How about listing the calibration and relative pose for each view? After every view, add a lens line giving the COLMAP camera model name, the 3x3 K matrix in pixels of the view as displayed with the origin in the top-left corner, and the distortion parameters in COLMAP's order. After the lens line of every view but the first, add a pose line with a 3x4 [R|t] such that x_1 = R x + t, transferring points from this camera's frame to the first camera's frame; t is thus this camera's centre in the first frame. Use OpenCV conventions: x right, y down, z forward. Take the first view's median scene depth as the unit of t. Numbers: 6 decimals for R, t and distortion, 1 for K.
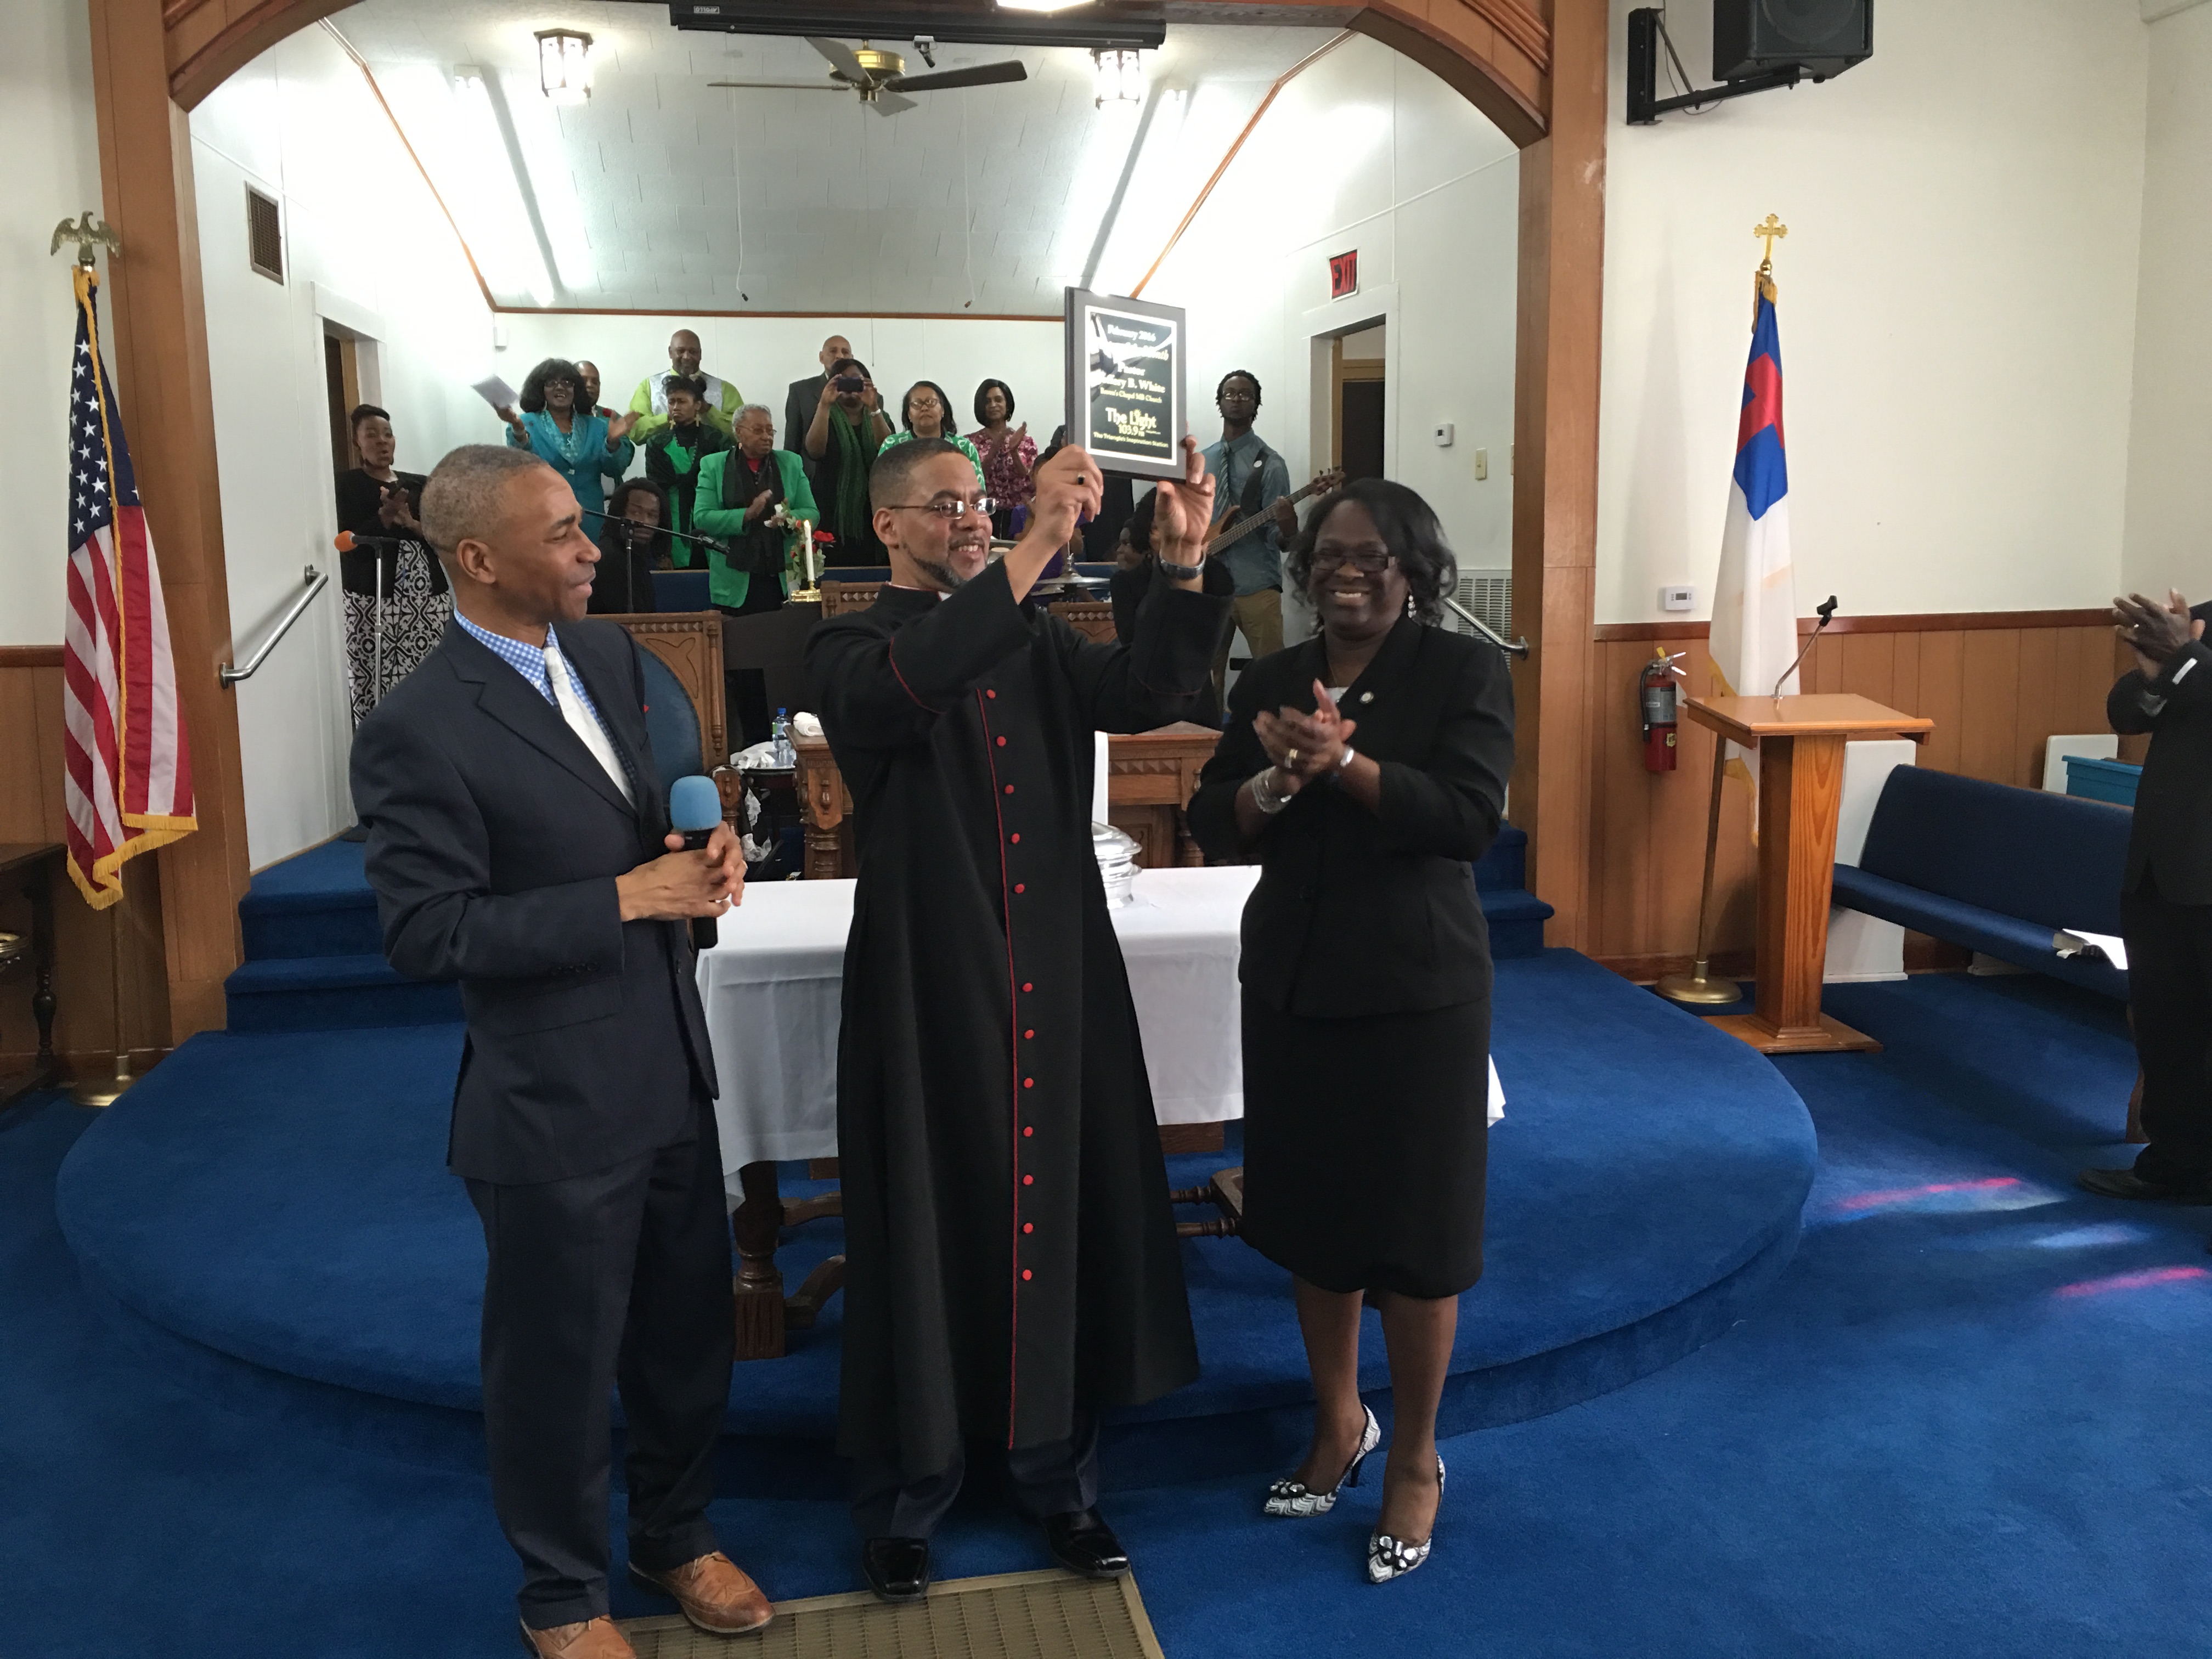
lens RADIAL K [[1877.3, 0, 1084.0], [0, 1877.3, 809.7], [0, 0, 1]] dist [0.085855, -0.116208]
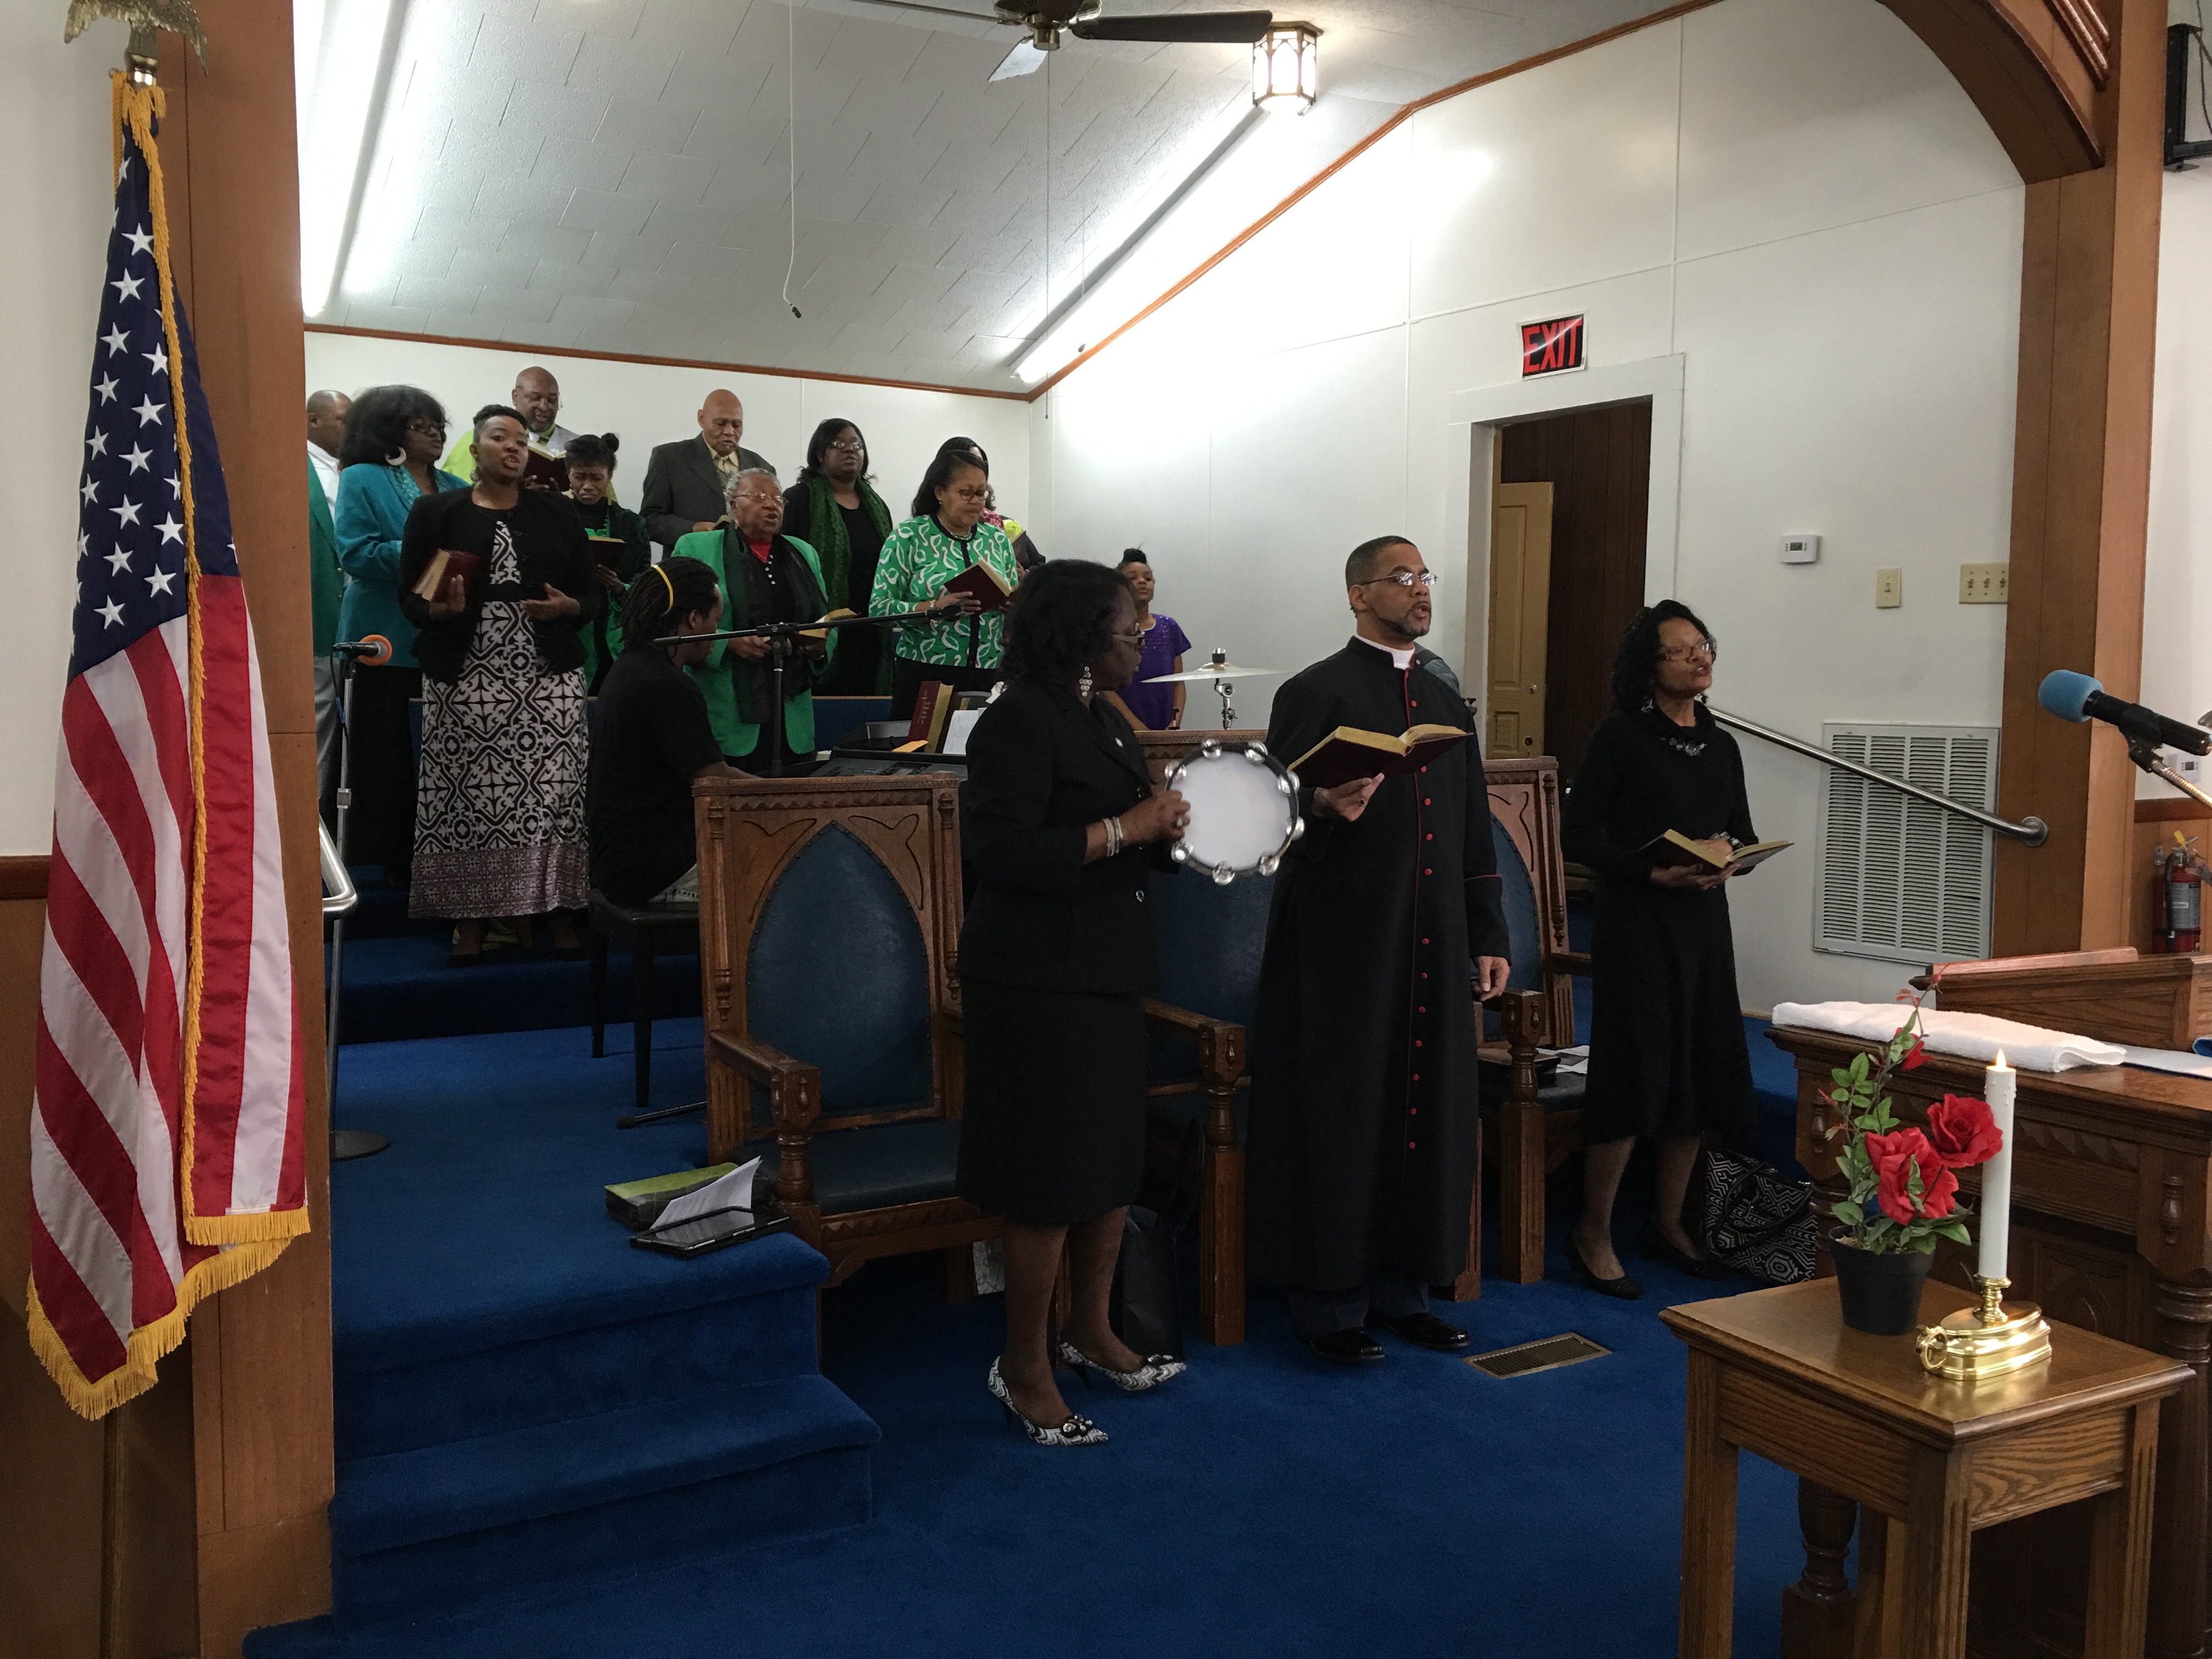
lens RADIAL K [[1884.0, 0, 1094.0], [0, 1884.0, 825.4], [0, 0, 1]] dist [0.081529, -0.111990]
pose [[0.950026, -0.001144, 0.312170, -0.419993], [0.018379, 0.998464, -0.052273, -0.063768], [-0.311631, 0.055398, 0.948587, 0.453807]]
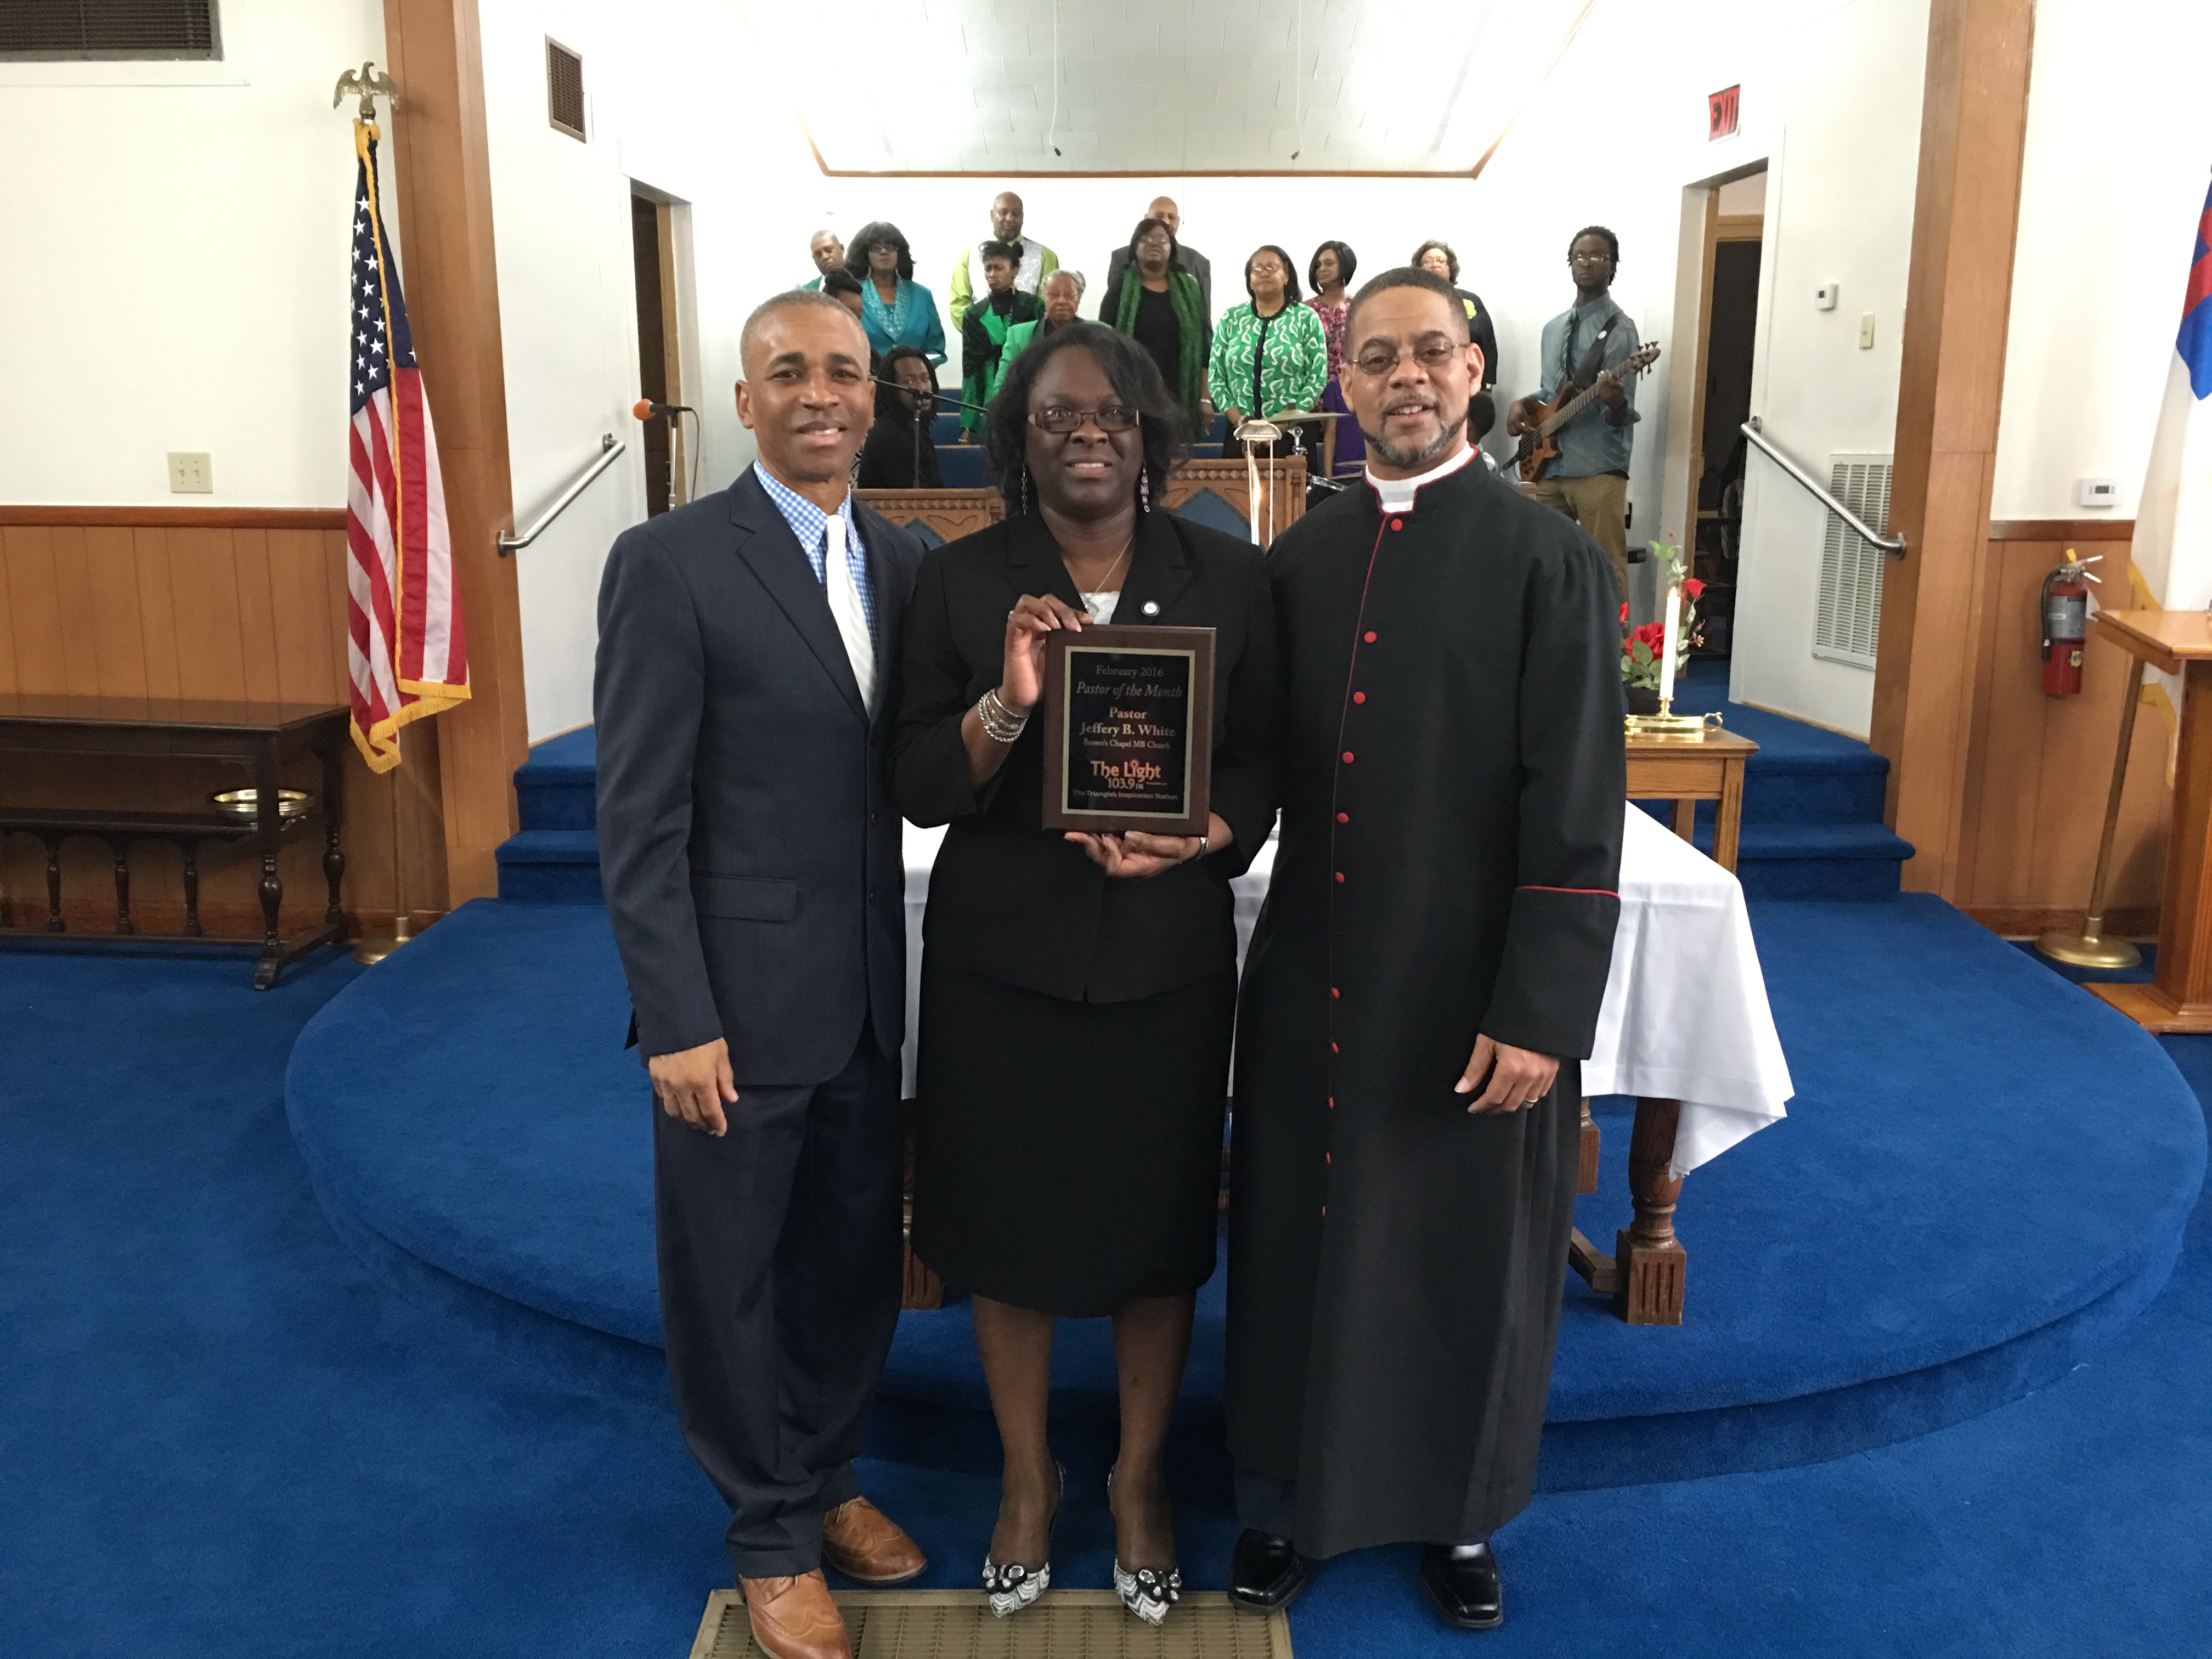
lens RADIAL K [[1884.0, 0, 1094.0], [0, 1884.0, 825.4], [0, 0, 1]] dist [0.081529, -0.111990]
pose [[0.981944, 0.051964, -0.181894, 0.040446], [-0.039310, 0.996593, 0.072500, -0.007943], [0.185042, -0.064041, 0.980642, 0.075485]]
